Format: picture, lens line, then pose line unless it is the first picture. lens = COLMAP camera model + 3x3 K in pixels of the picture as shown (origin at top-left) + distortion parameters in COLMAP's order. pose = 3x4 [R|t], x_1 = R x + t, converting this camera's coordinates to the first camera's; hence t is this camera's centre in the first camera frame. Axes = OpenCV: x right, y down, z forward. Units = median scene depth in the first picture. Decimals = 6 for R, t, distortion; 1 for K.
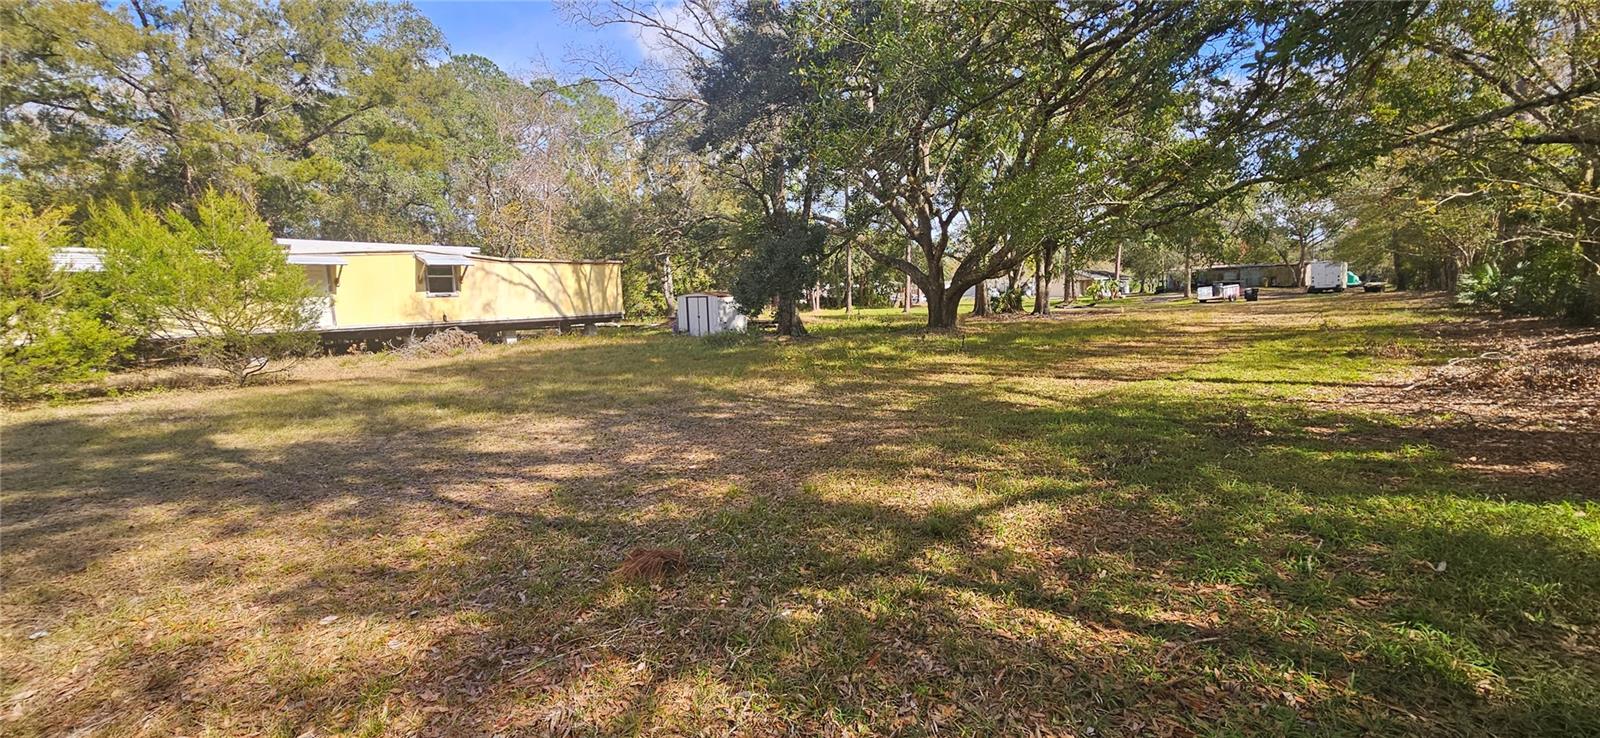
lens RADIAL K [[664.4, 0, 800.0], [0, 664.4, 369.0], [0, 0, 1]] dist [0.000366, 0.000057]
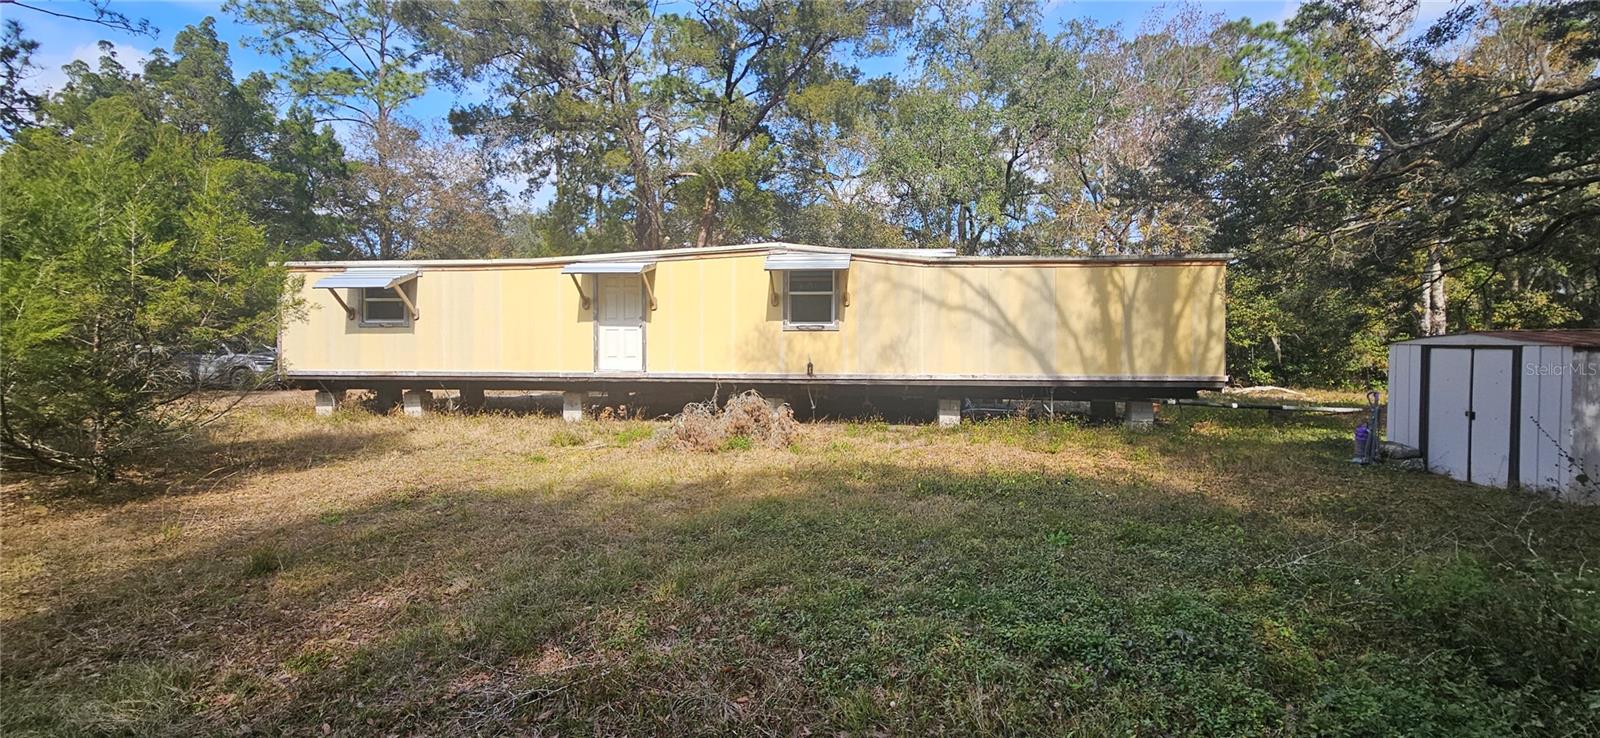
lens RADIAL K [[664.4, 0, 800.0], [0, 664.4, 369.0], [0, 0, 1]] dist [0.000366, 0.000057]
pose [[0.557871, 0.057419, -0.827939, -0.079661], [-0.116095, 0.993194, -0.009346, -0.064297], [0.821767, 0.101333, 0.560741, 0.628745]]
